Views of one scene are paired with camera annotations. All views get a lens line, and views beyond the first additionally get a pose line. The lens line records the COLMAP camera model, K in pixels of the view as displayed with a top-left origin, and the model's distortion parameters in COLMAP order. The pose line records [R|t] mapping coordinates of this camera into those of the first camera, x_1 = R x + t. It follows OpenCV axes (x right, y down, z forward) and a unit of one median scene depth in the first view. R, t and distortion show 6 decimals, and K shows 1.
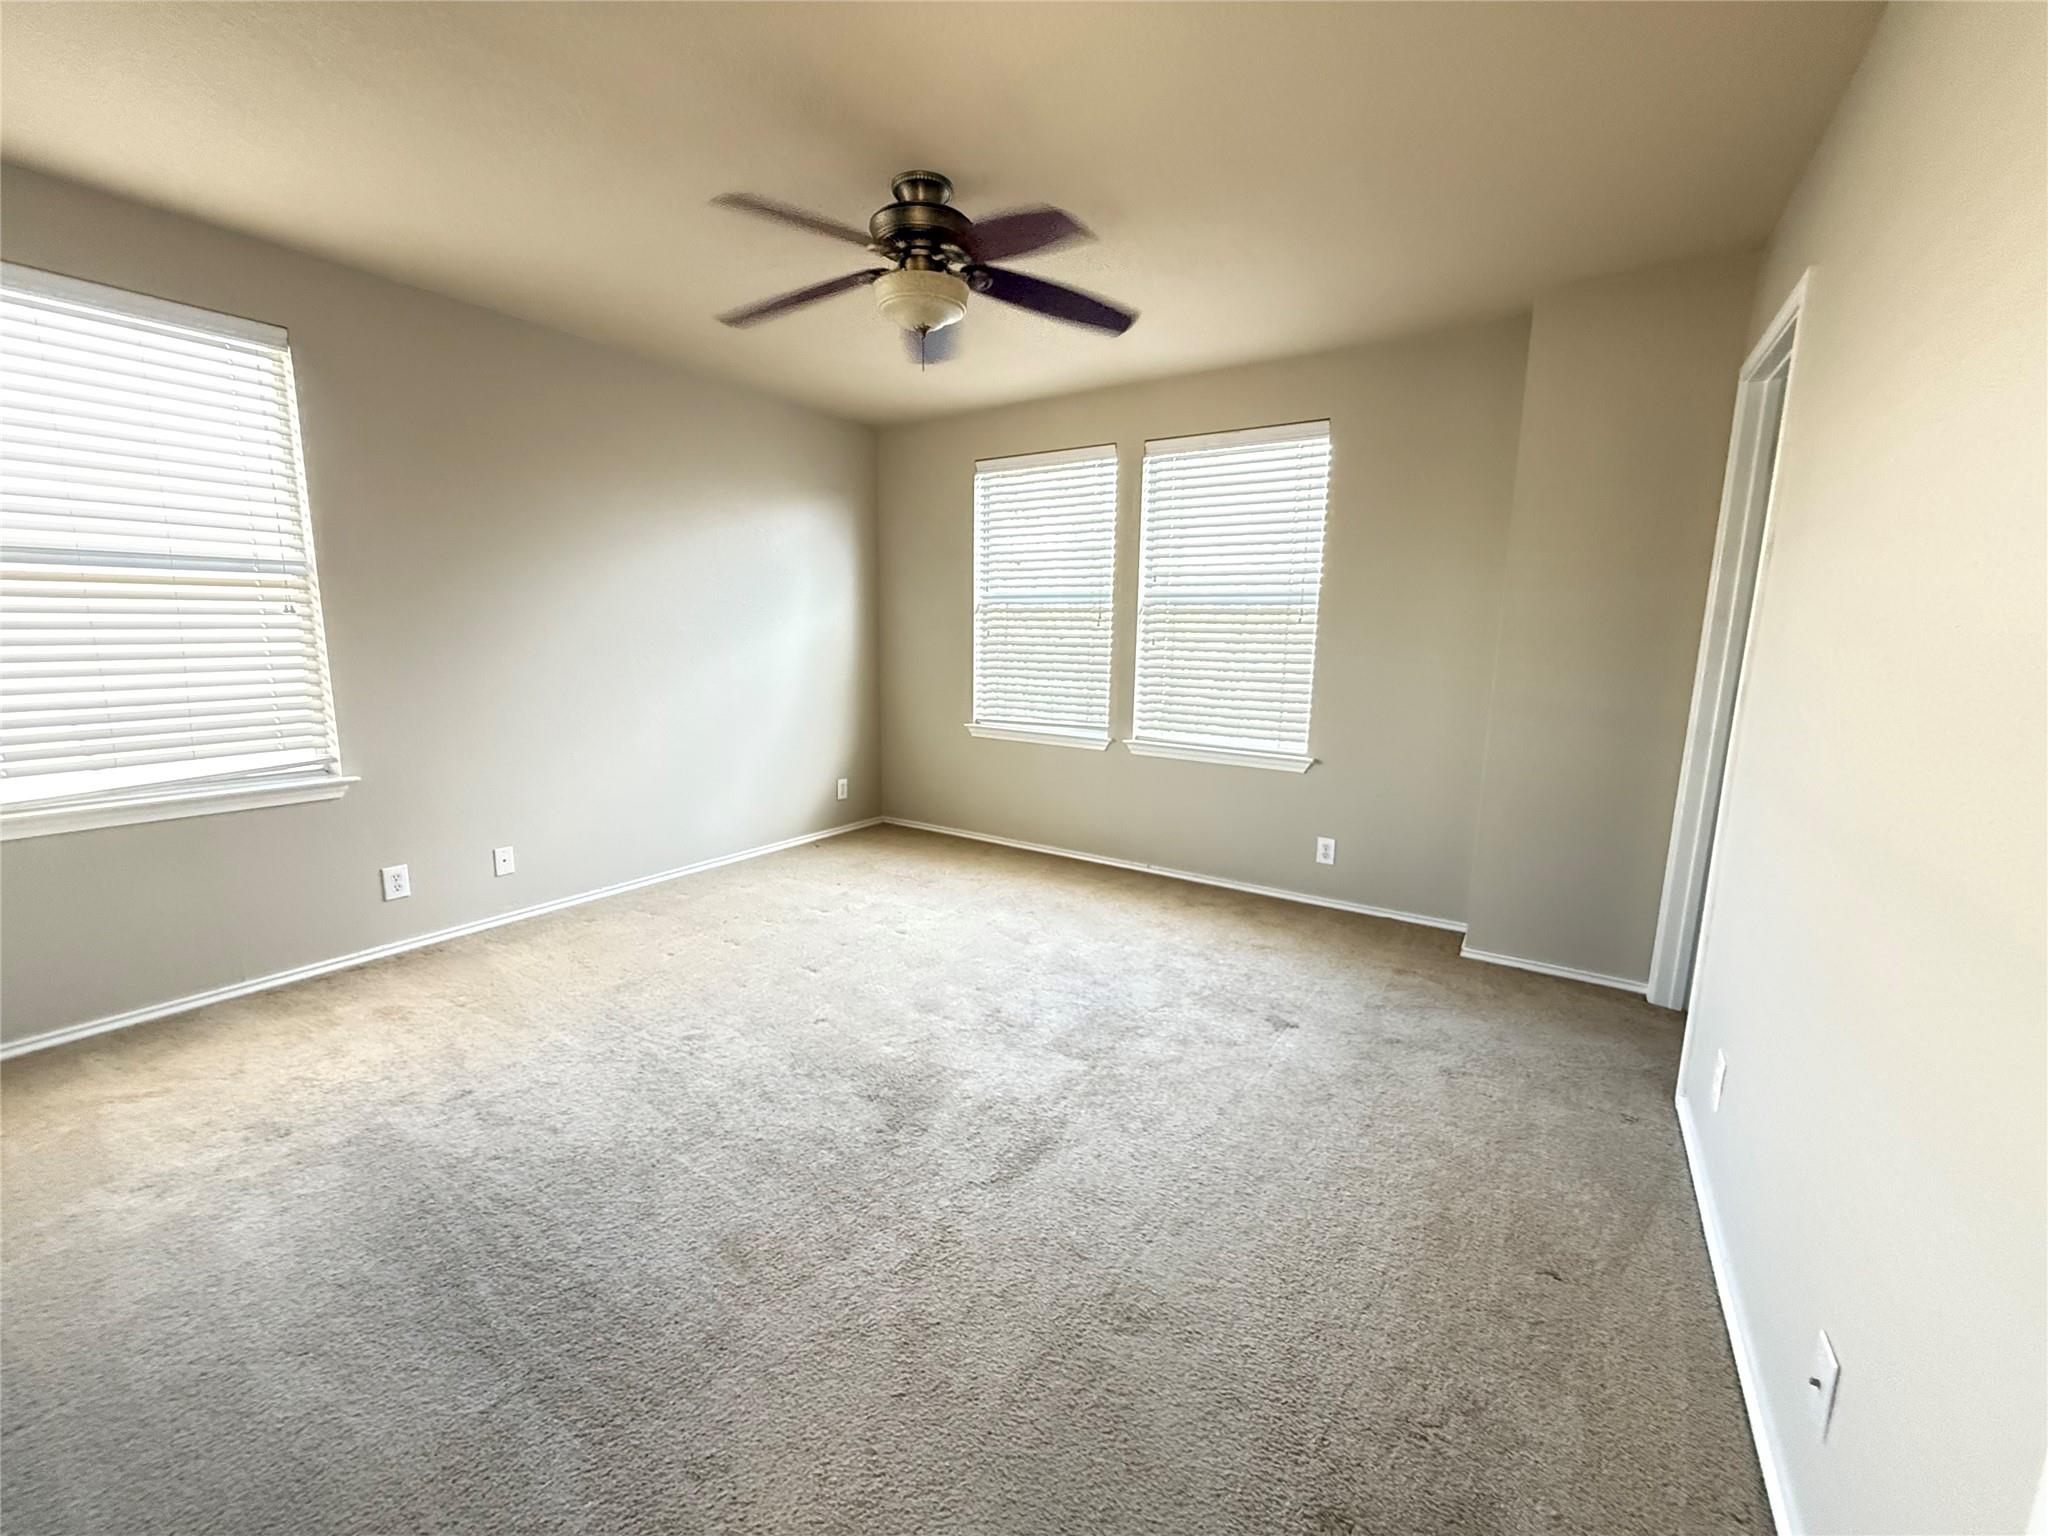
lens RADIAL K [[816.8, 0, 1020.4], [0, 816.8, 760.8], [0, 0, 1]] dist [0.003122, 0.000534]
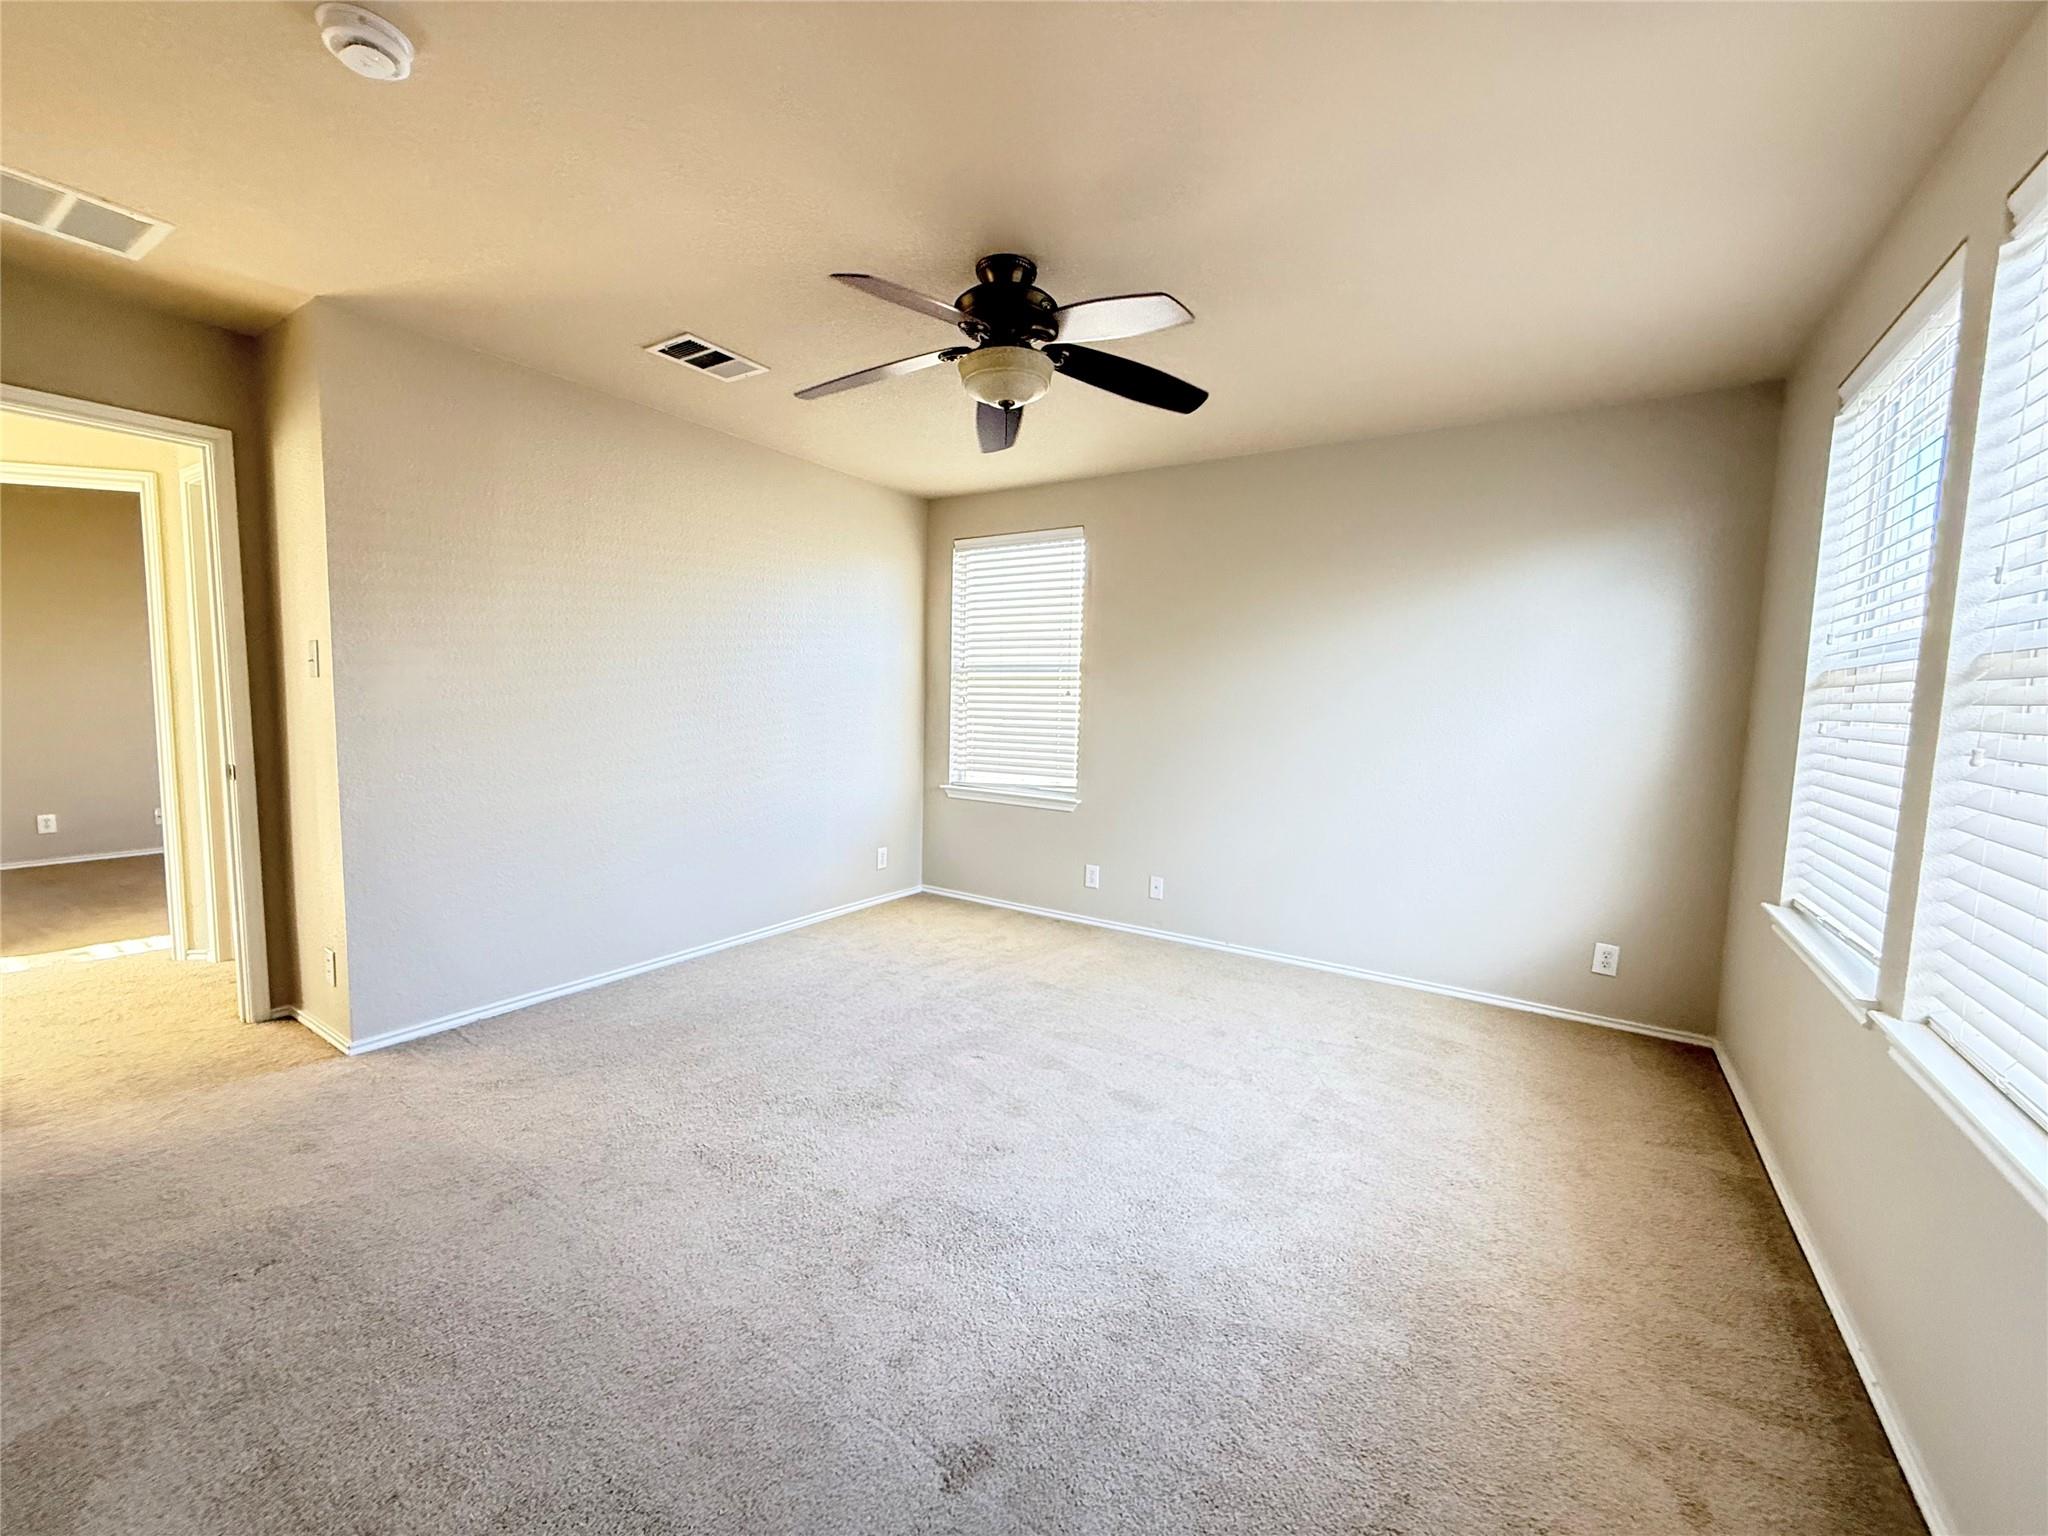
lens RADIAL K [[816.8, 0, 1020.3], [0, 816.8, 772.5], [0, 0, 1]] dist [0.003122, 0.000534]
pose [[0.000761, 0.081547, -0.996669, 0.721699], [-0.181517, 0.980124, 0.080055, -0.134862], [0.983388, 0.180851, 0.015548, 0.860691]]
